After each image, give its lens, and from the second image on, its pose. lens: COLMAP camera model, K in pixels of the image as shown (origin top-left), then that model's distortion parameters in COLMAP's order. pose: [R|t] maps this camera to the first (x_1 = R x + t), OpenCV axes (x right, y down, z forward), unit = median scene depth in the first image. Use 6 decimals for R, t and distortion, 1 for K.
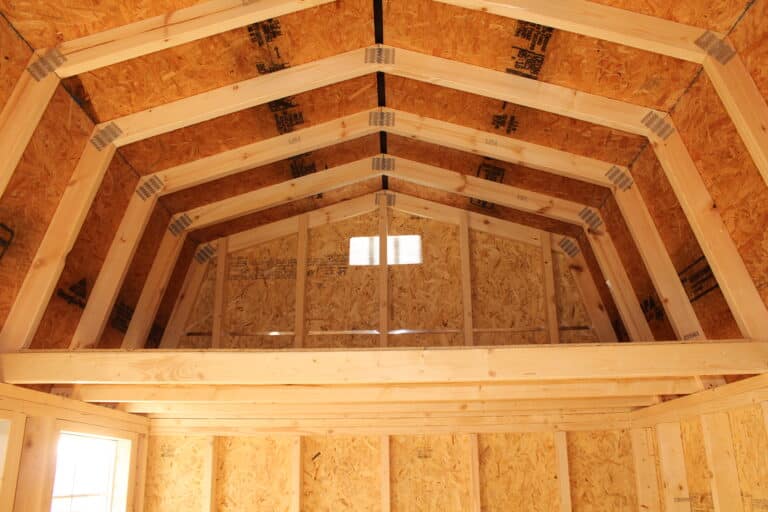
lens RADIAL K [[639.5, 0, 378.3], [0, 639.5, 278.0], [0, 0, 1]] dist [-0.150471, 0.123821]
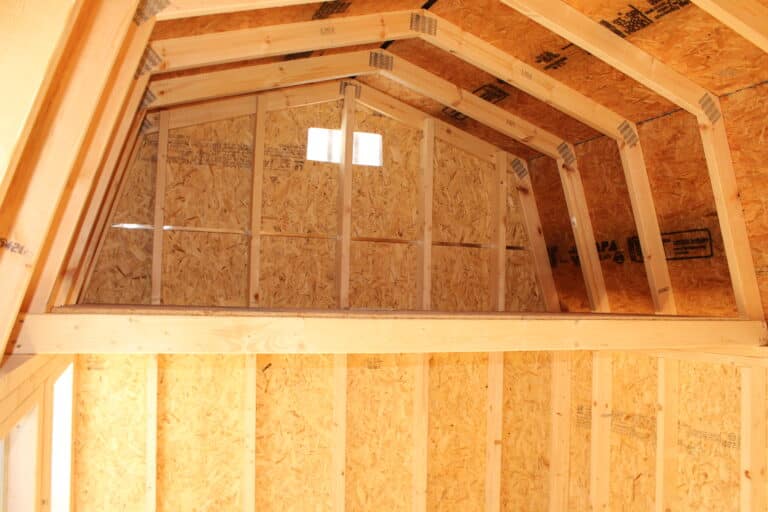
lens RADIAL K [[639.5, 0, 381.3], [0, 639.5, 276.2], [0, 0, 1]] dist [-0.150471, 0.123821]
pose [[0.920695, 0.045983, 0.387565, -0.320768], [-0.144735, 0.962454, 0.229640, -0.092057], [-0.362454, -0.267523, 0.892781, 0.134459]]
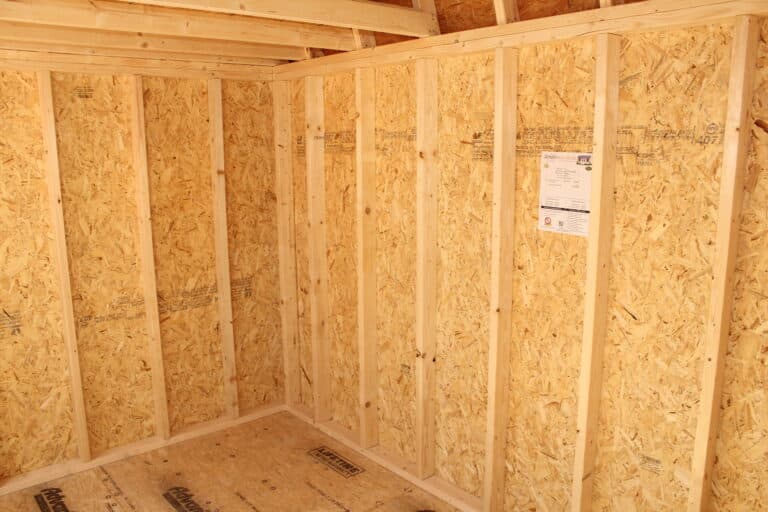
lens RADIAL K [[639.5, 0, 375.6], [0, 639.5, 271.9], [0, 0, 1]] dist [-0.150471, 0.123821]
pose [[0.755727, -0.124762, 0.642893, -0.242326], [-0.197361, 0.892657, 0.405232, 0.048212], [-0.624440, -0.433127, 0.649981, -0.027759]]
